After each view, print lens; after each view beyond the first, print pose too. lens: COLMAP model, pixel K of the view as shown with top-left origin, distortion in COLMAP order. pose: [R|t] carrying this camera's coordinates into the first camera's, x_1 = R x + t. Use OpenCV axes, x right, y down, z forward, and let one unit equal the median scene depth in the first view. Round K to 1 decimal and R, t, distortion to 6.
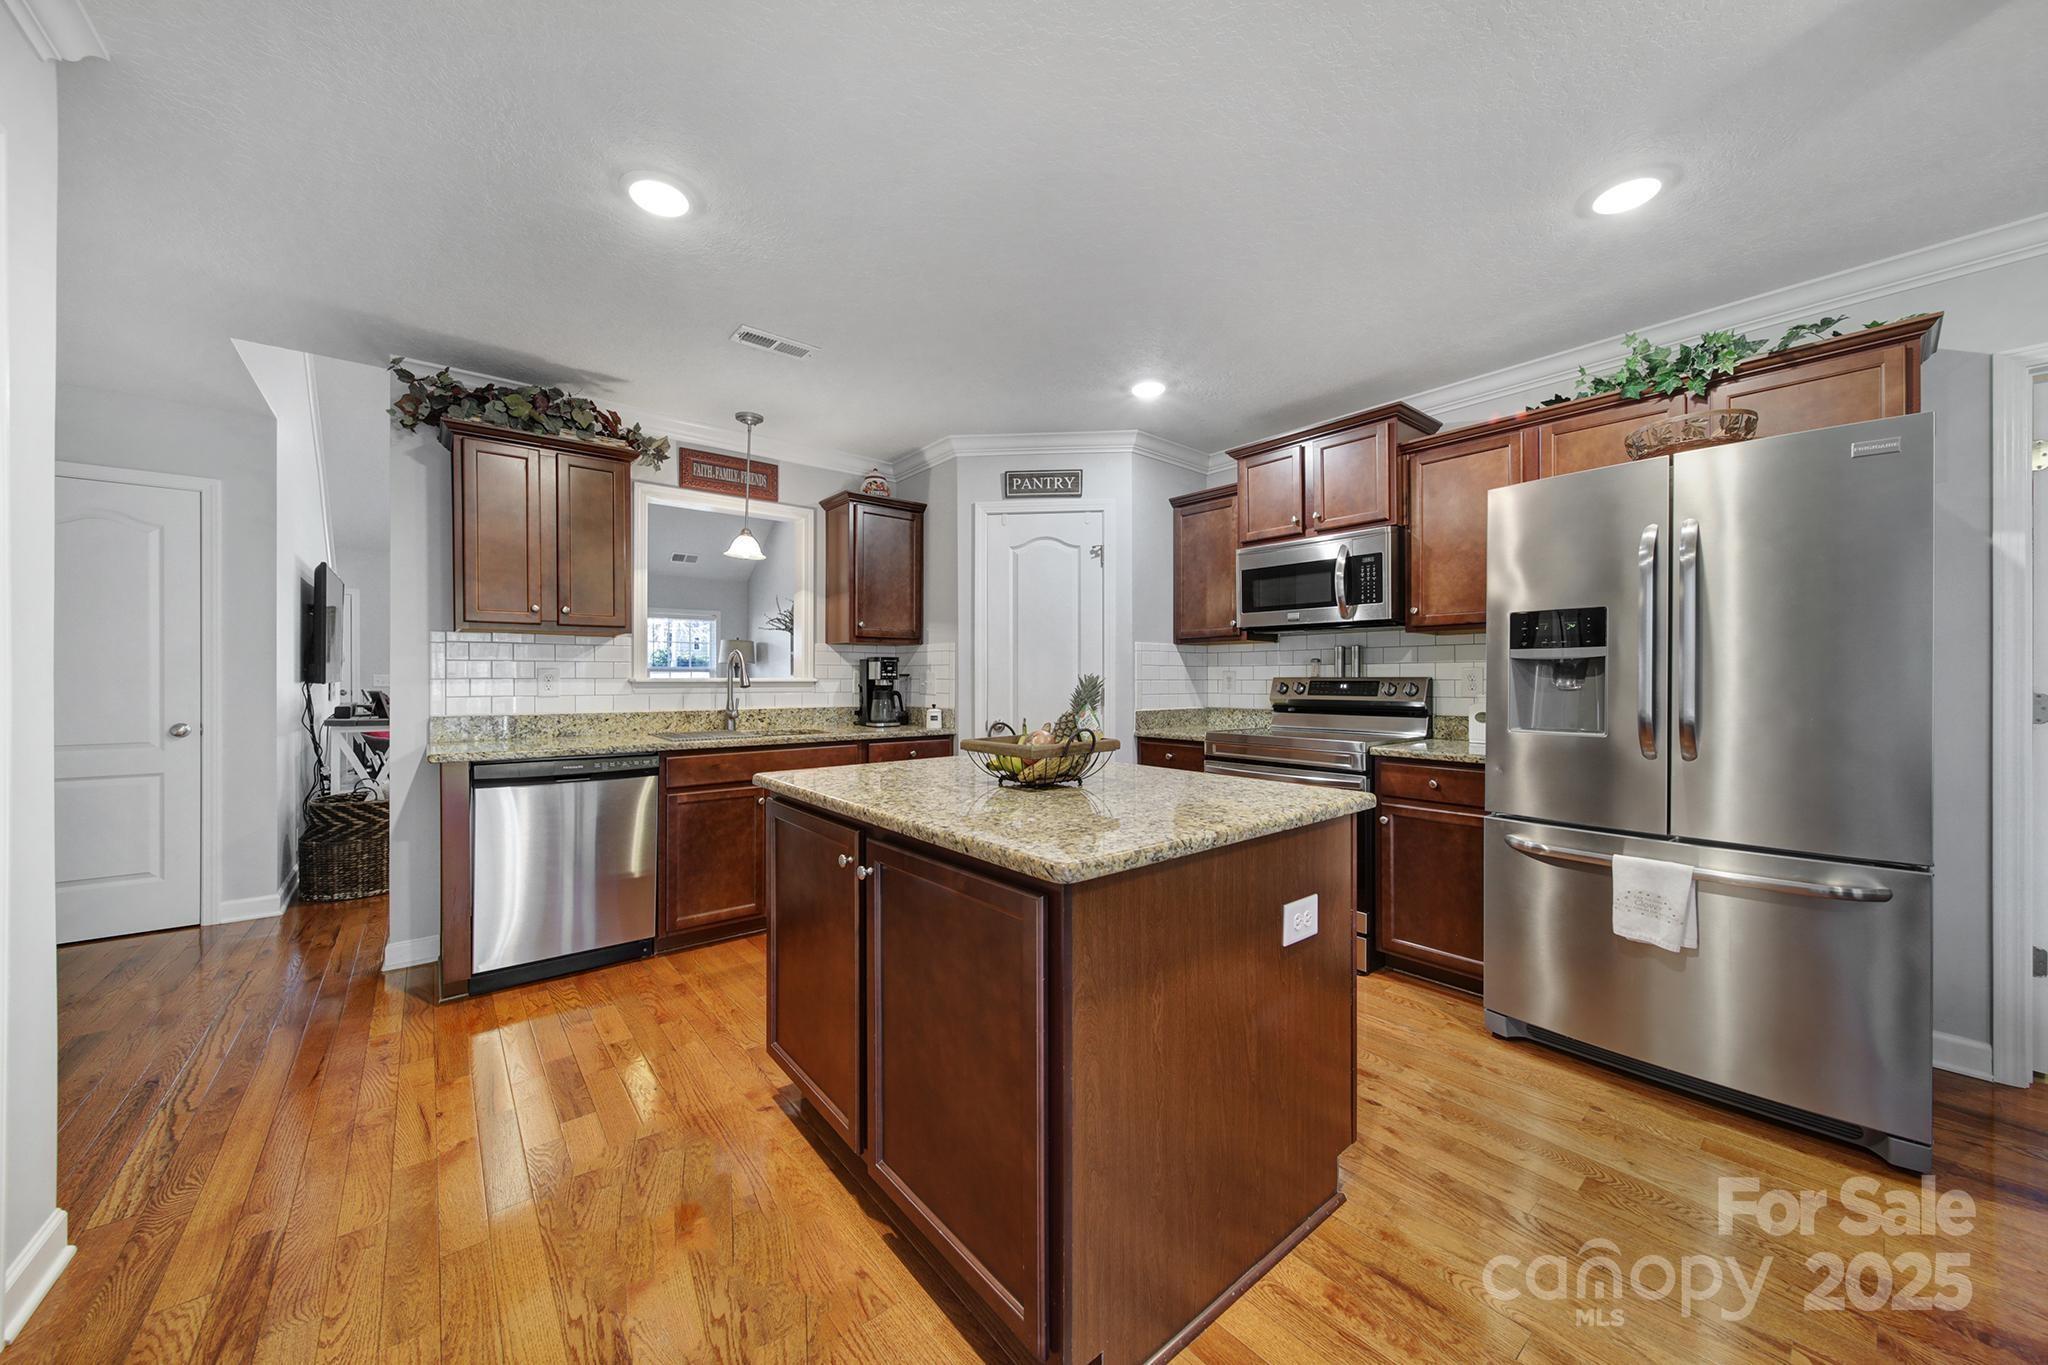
lens RADIAL K [[715.6, 0, 1021.7], [0, 715.6, 674.0], [0, 0, 1]] dist [-0.000884, -0.000041]
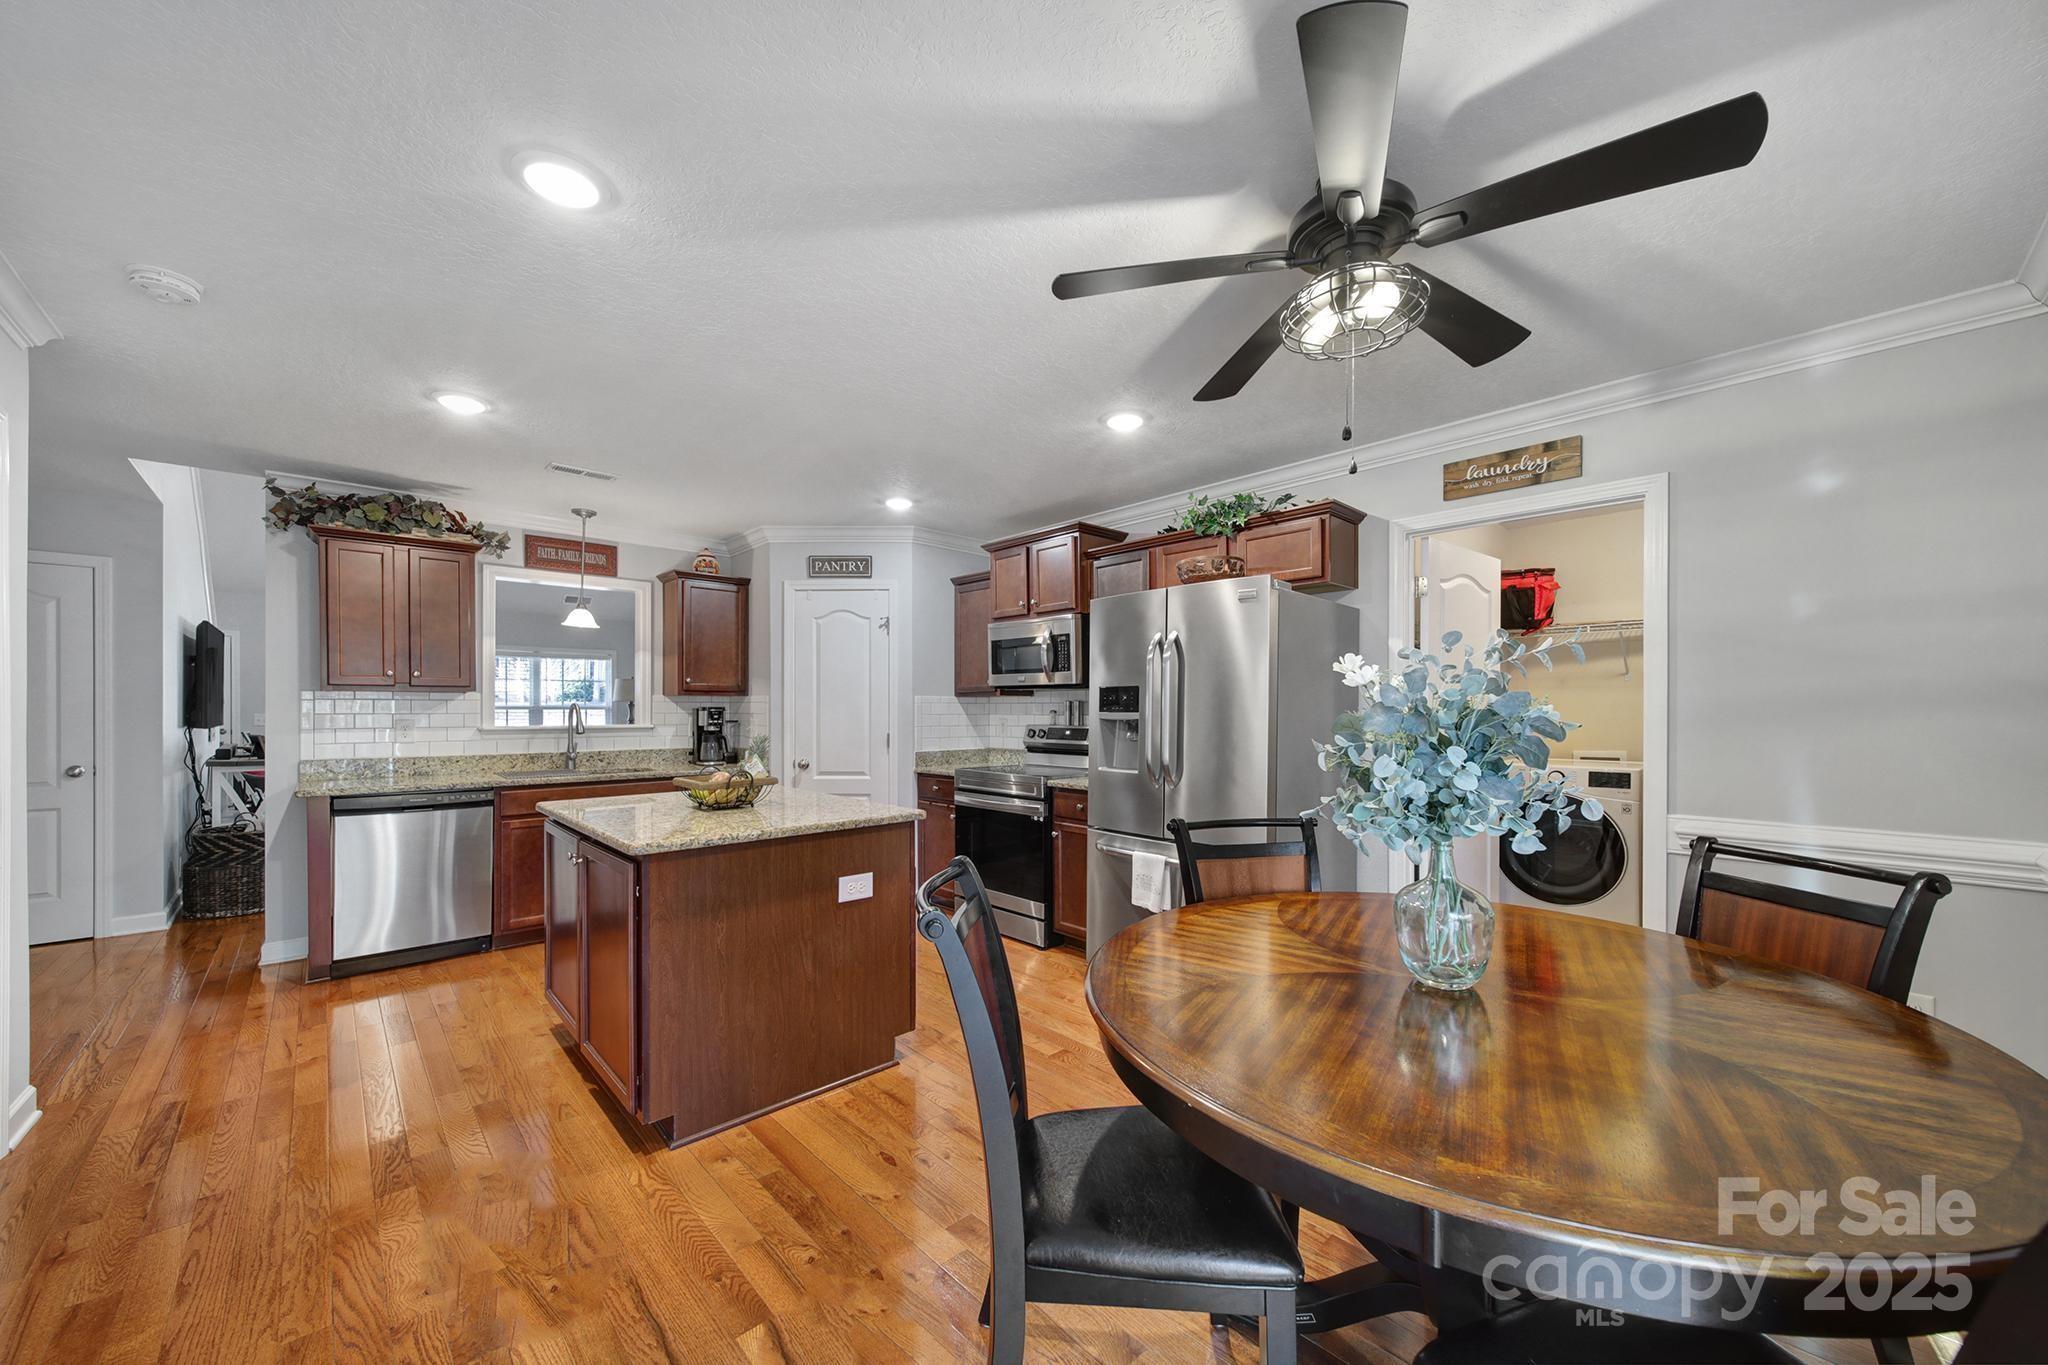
lens RADIAL K [[734.8, 0, 1030.4], [0, 734.8, 706.3], [0, 0, 1]] dist [-0.000559, -0.001232]
pose [[0.997145, 0.001889, 0.075485, 0.304893], [-0.002027, 0.999996, 0.001759, -0.034748], [-0.075481, -0.001907, 0.997145, -0.326744]]
